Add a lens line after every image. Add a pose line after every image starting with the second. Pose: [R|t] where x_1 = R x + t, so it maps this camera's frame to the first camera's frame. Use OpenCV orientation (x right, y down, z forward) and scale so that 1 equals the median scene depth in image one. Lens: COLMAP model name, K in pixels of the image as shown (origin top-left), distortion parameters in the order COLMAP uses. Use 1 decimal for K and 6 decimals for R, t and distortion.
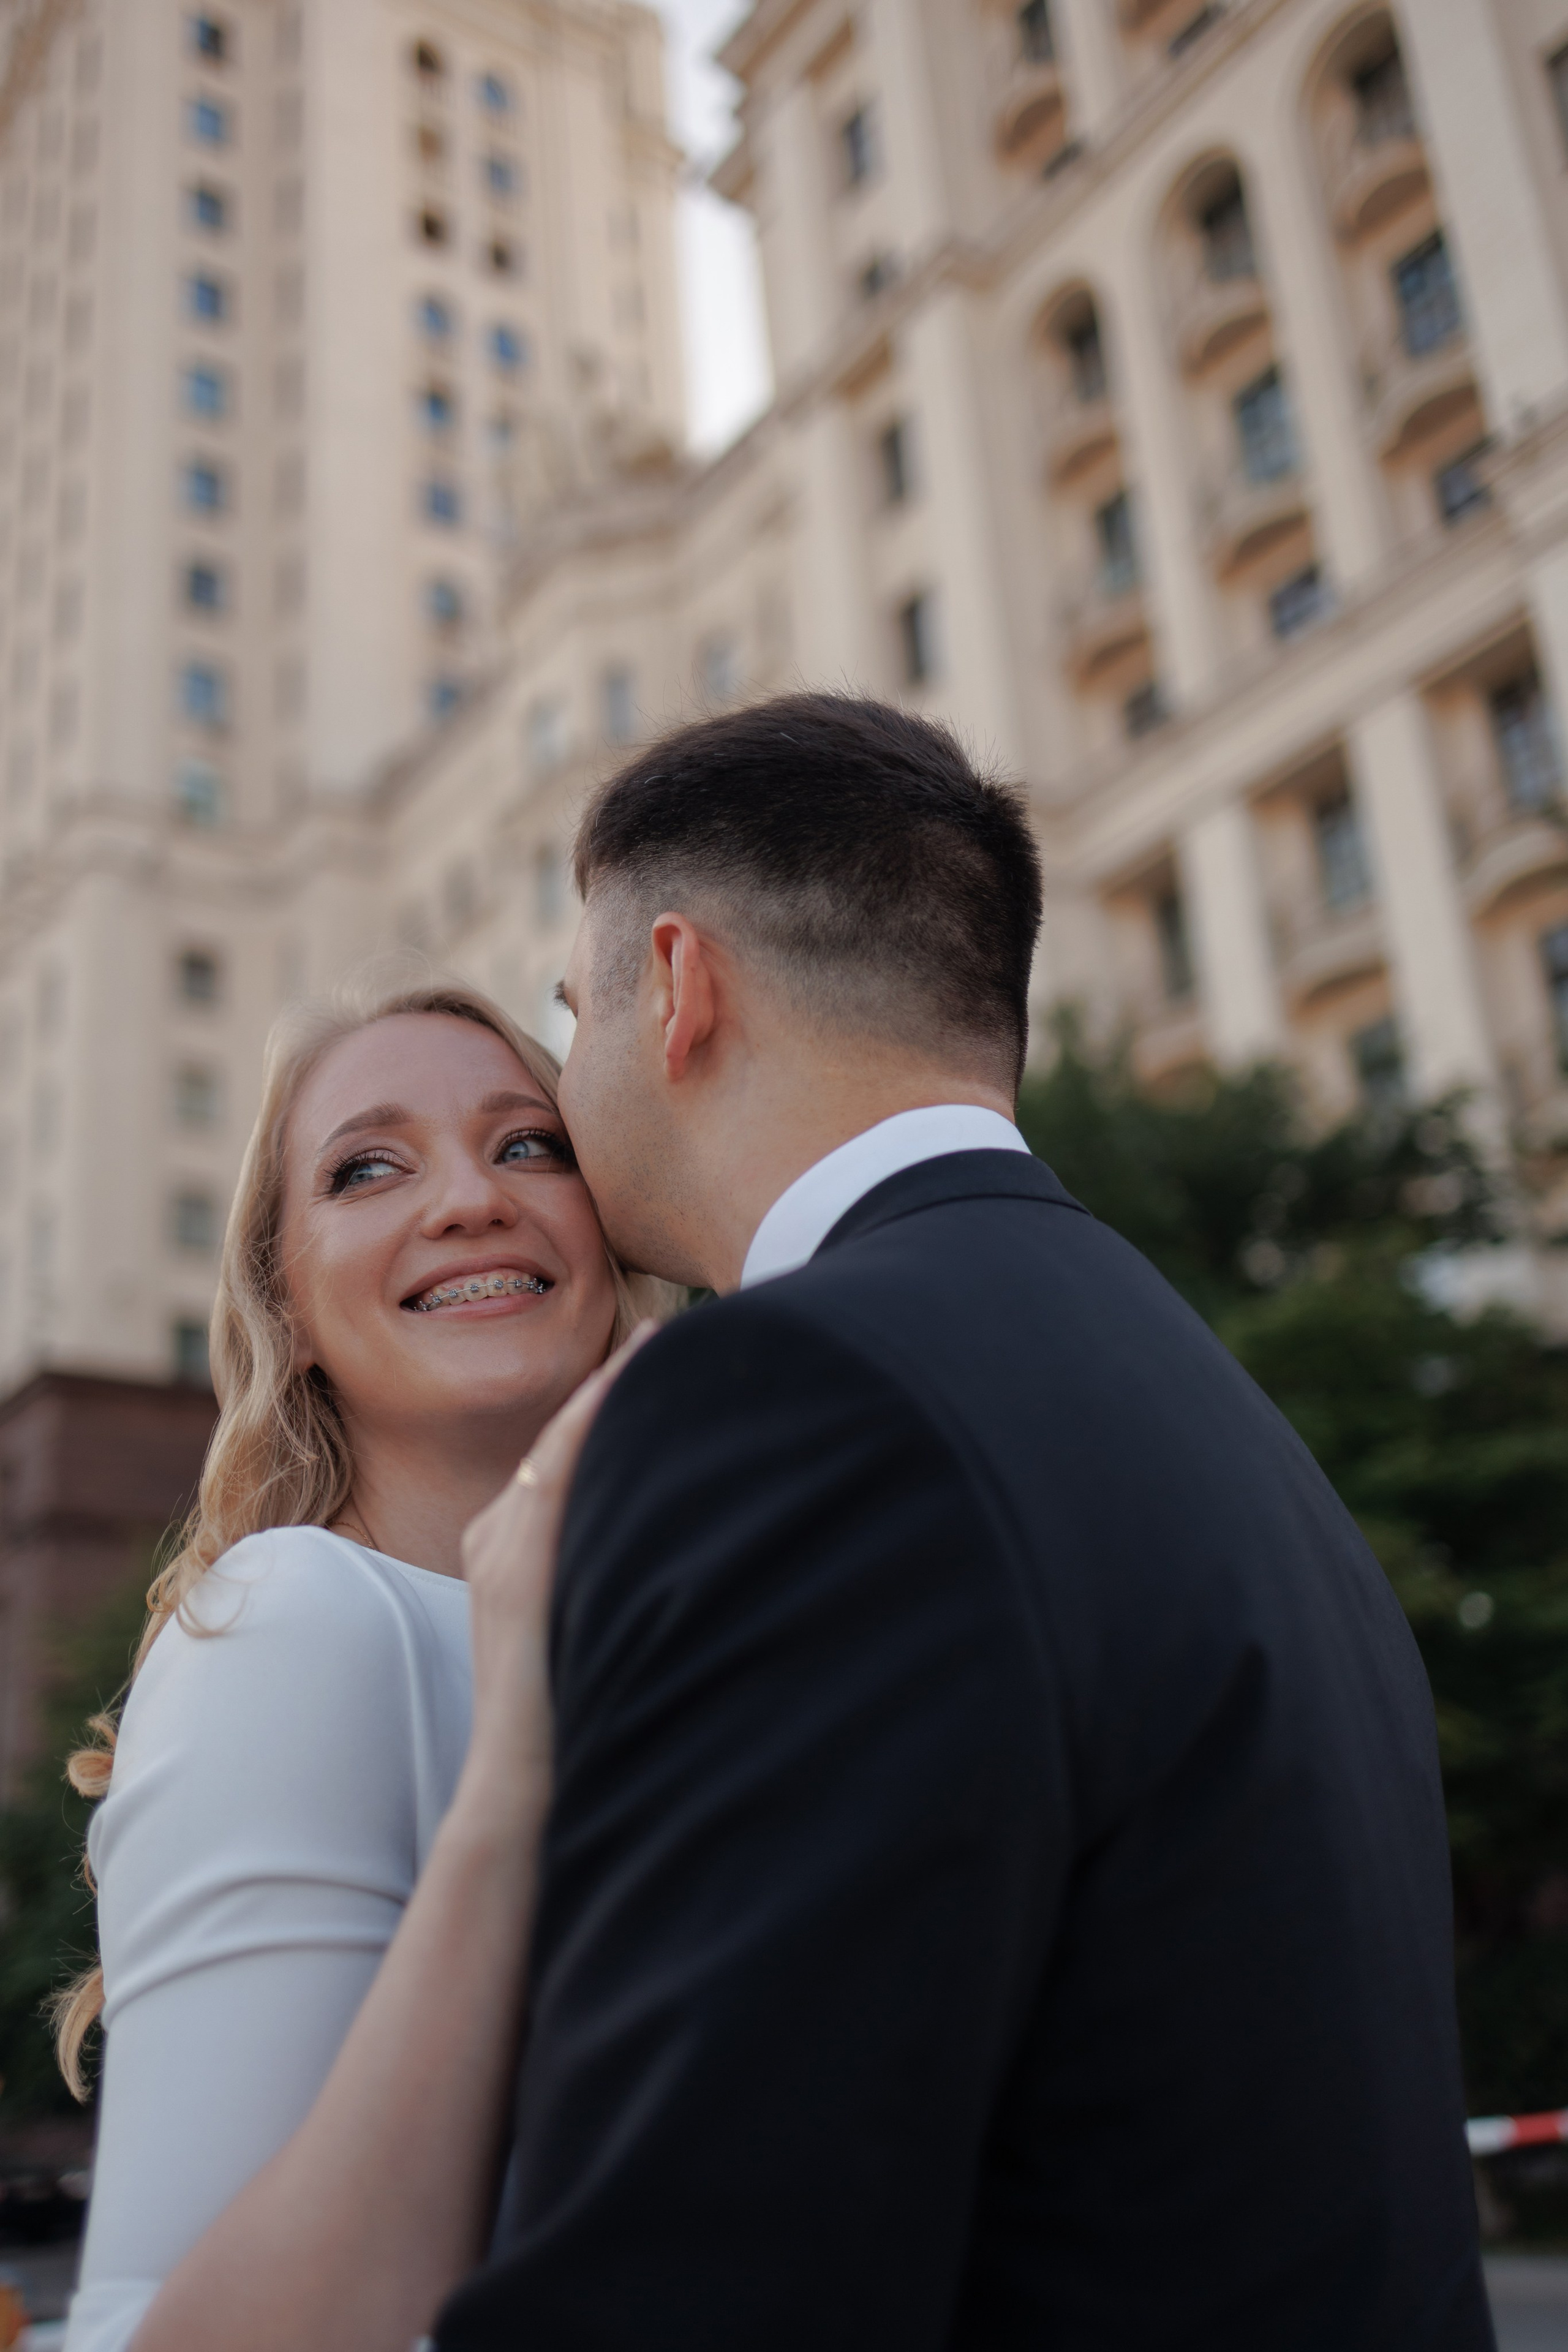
lens RADIAL K [[2351.4, 0, 789.7], [0, 2351.4, 1175.8], [0, 0, 1]] dist [0.006799, 0.005440]
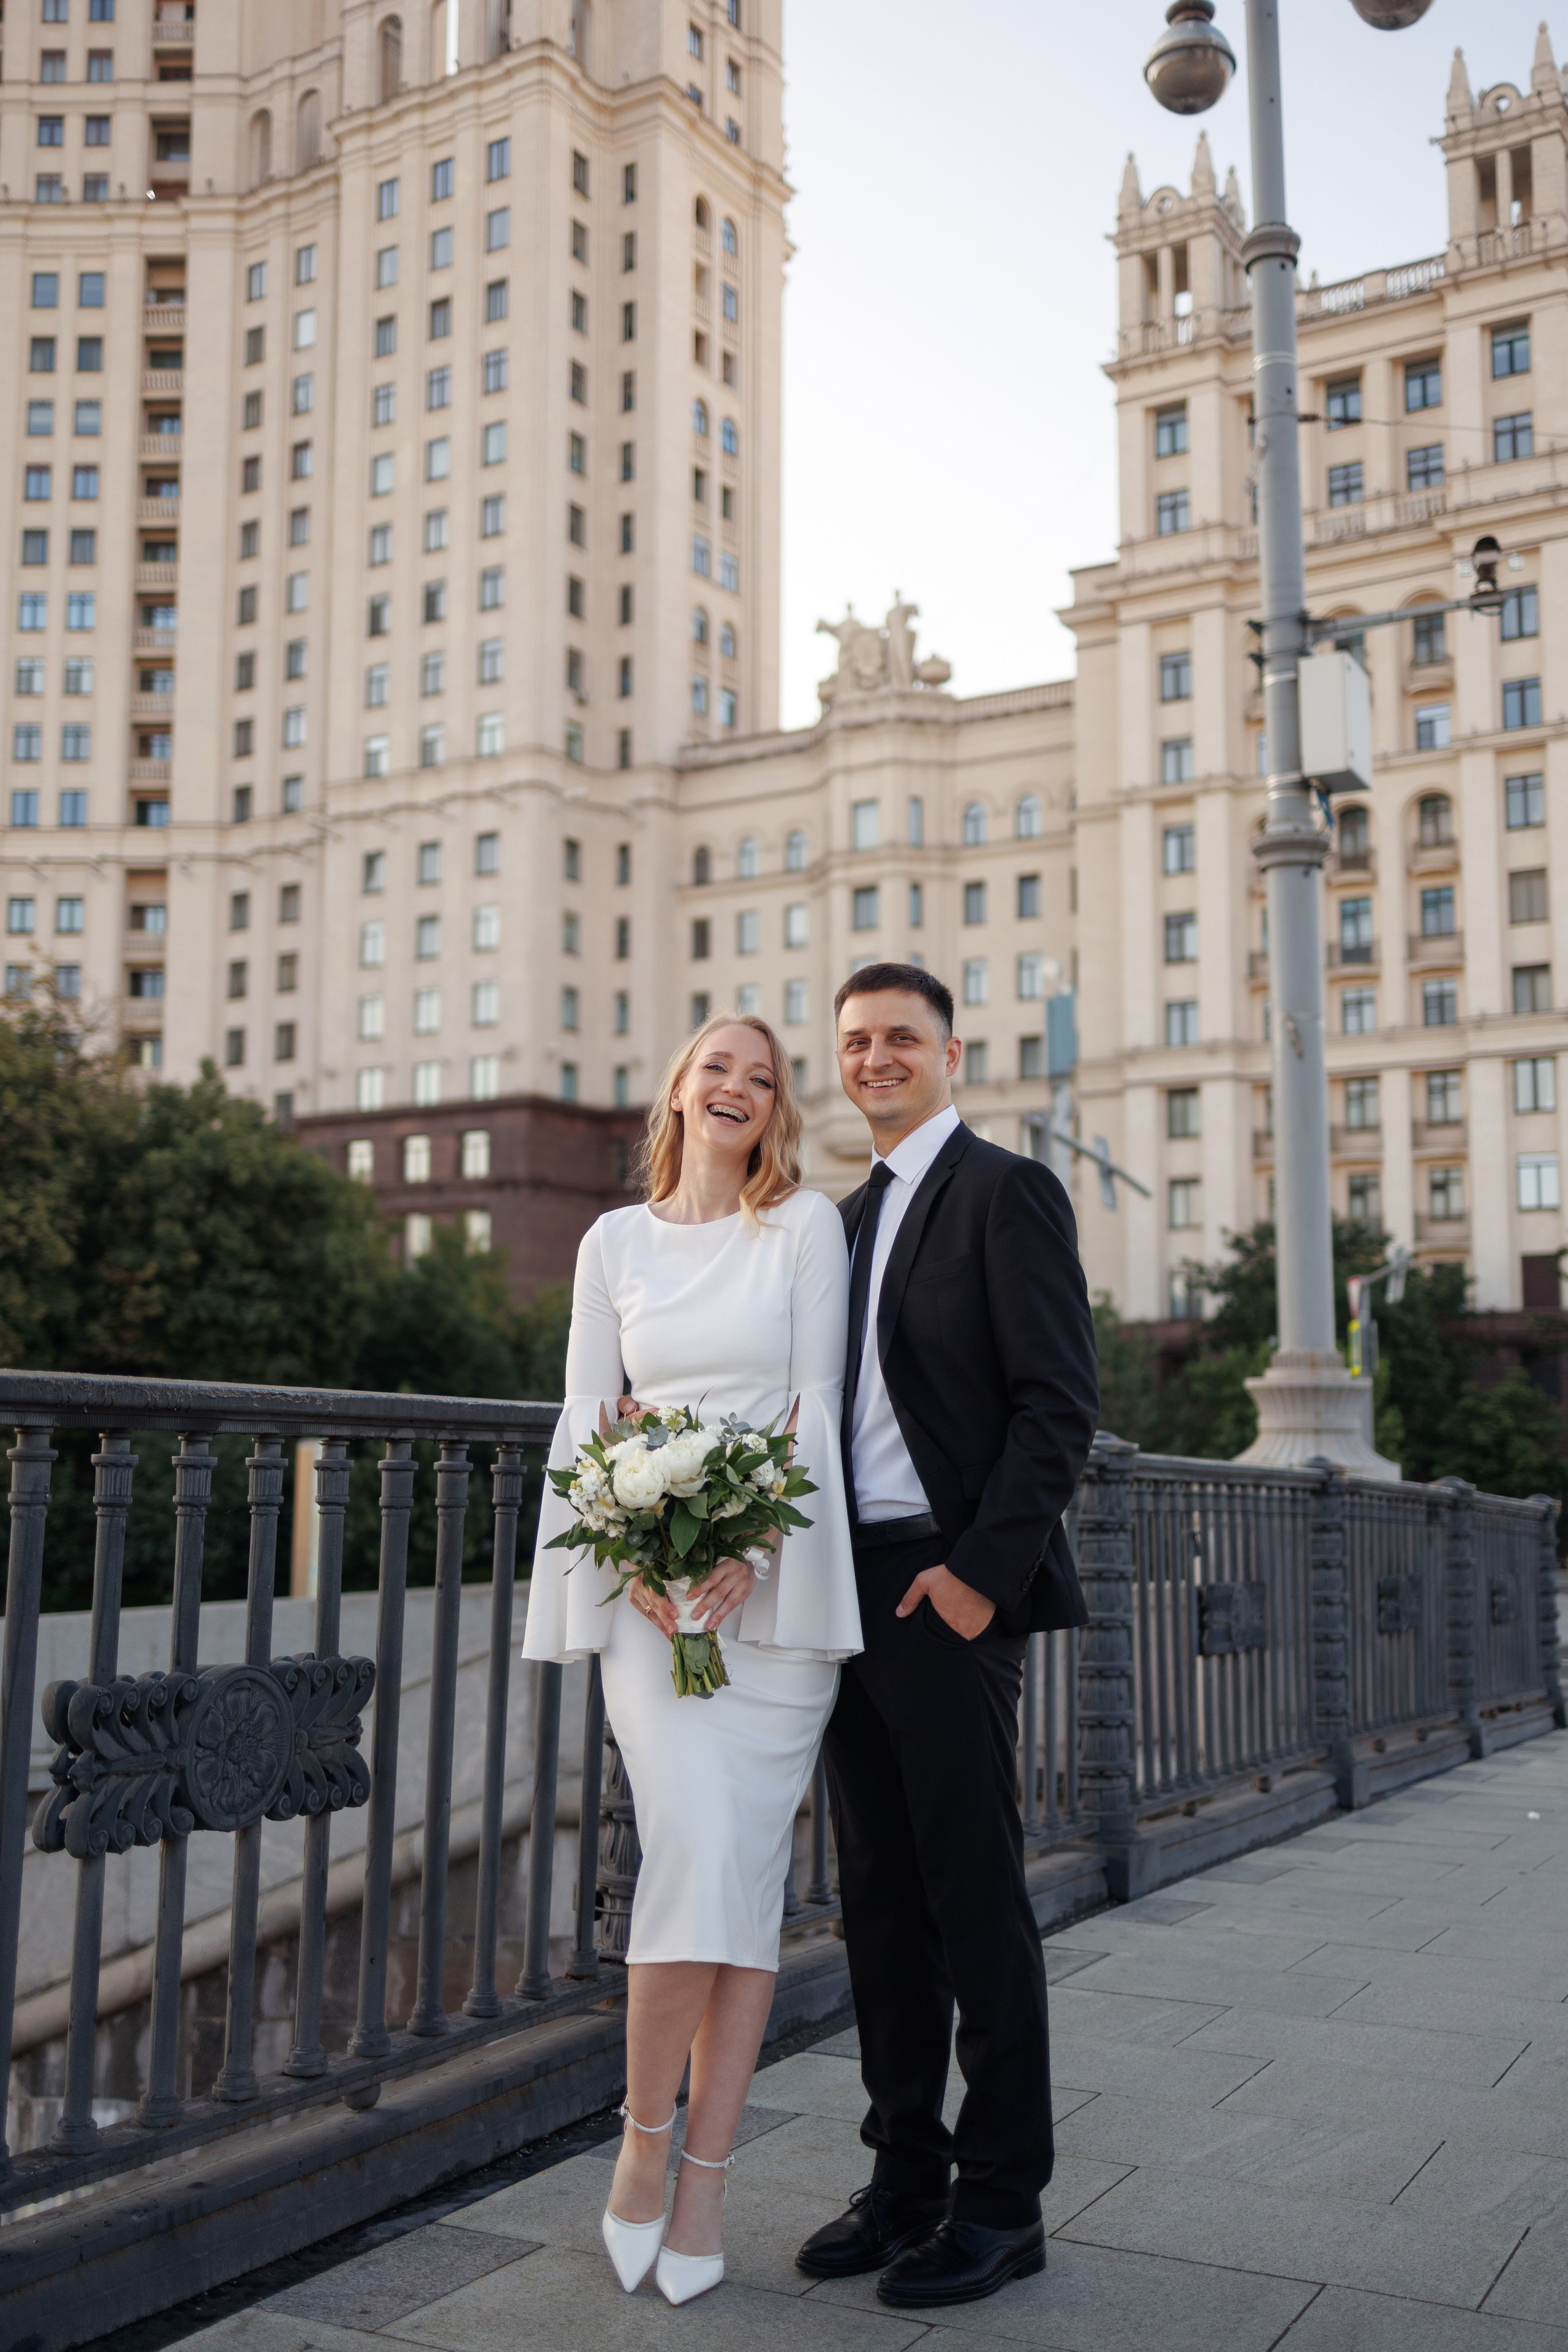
lens RADIAL K [[2307.0, 0, 791.3], [0, 2307.0, 1182.8], [0, 0, 1]] dist [0.004156, -0.005681]
pose [[0.921260, 0.124555, 0.368465, -1.221184], [-0.211373, 0.955564, 0.205471, -0.419104], [-0.326499, -0.267176, 0.906651, -1.129080]]
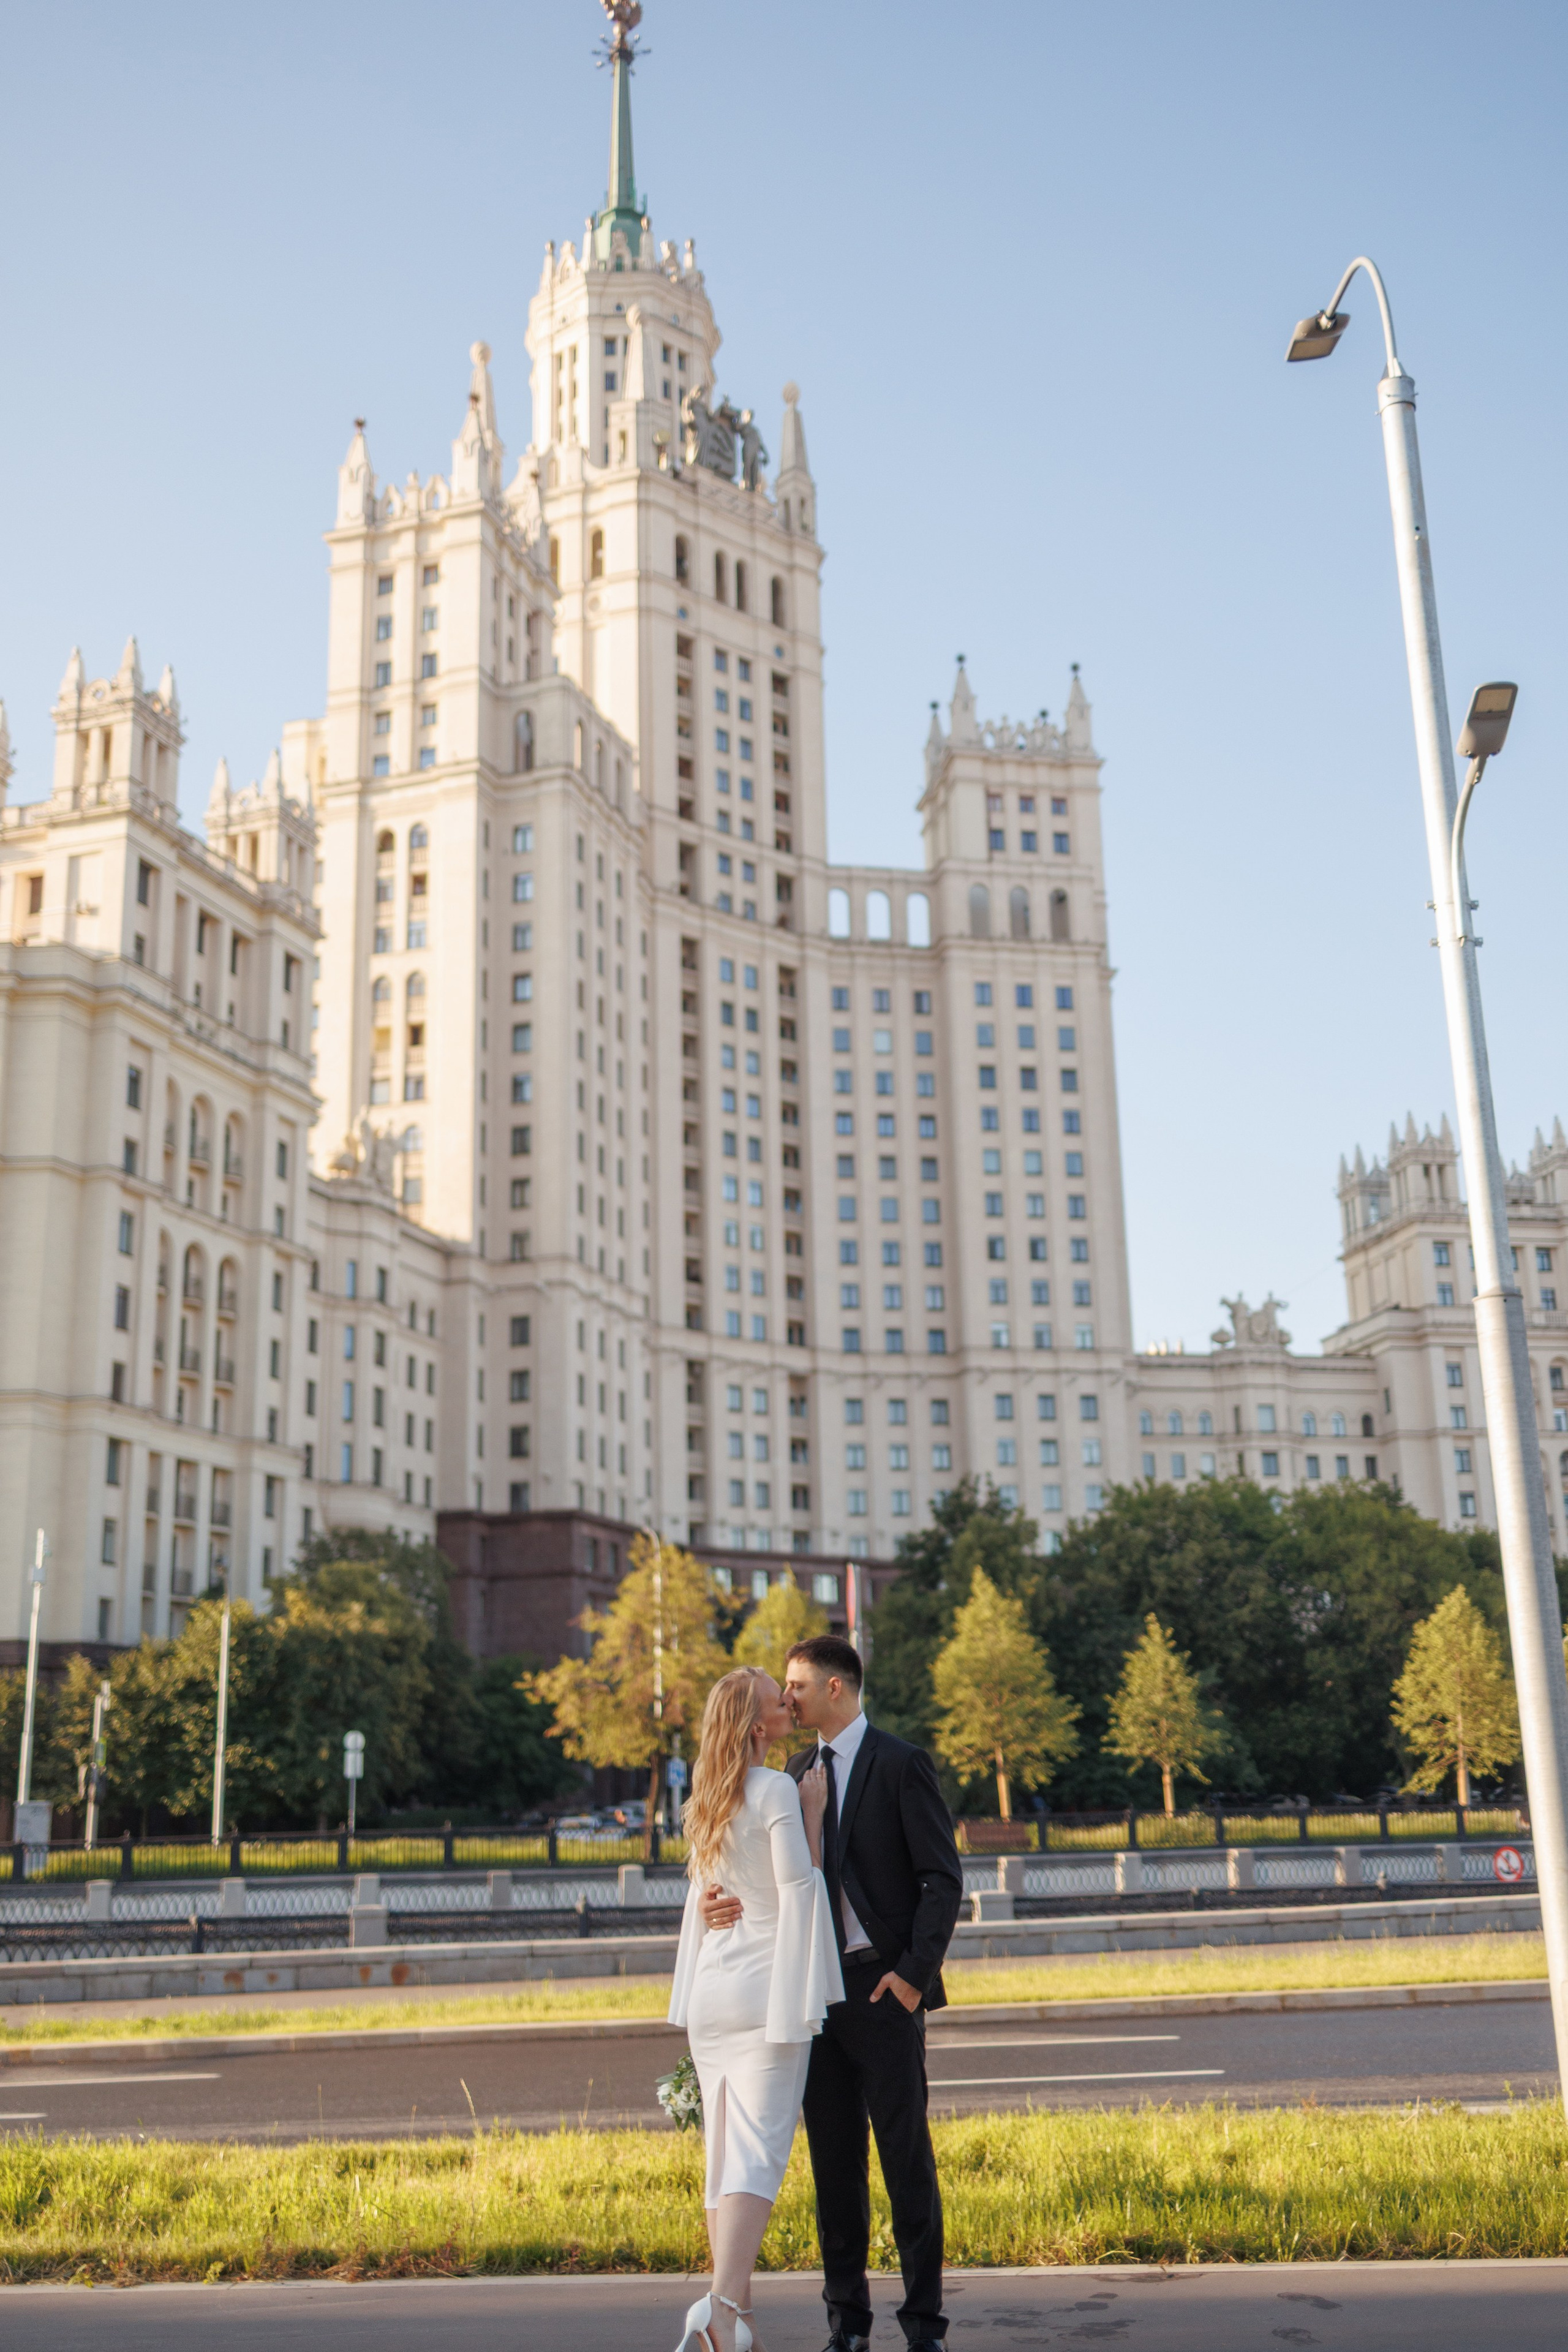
lens RADIAL K [[2322.9, 0, 792.4], [0, 2322.9, 1174.7], [0, 0, 1]] dist [0.009358, -0.006671]
pose [[0.416200, 0.310365, 0.854664, -5.237767], [-0.341436, 0.924503, -0.169456, 0.467082], [-0.842733, -0.221285, 0.490748, -0.034716]]
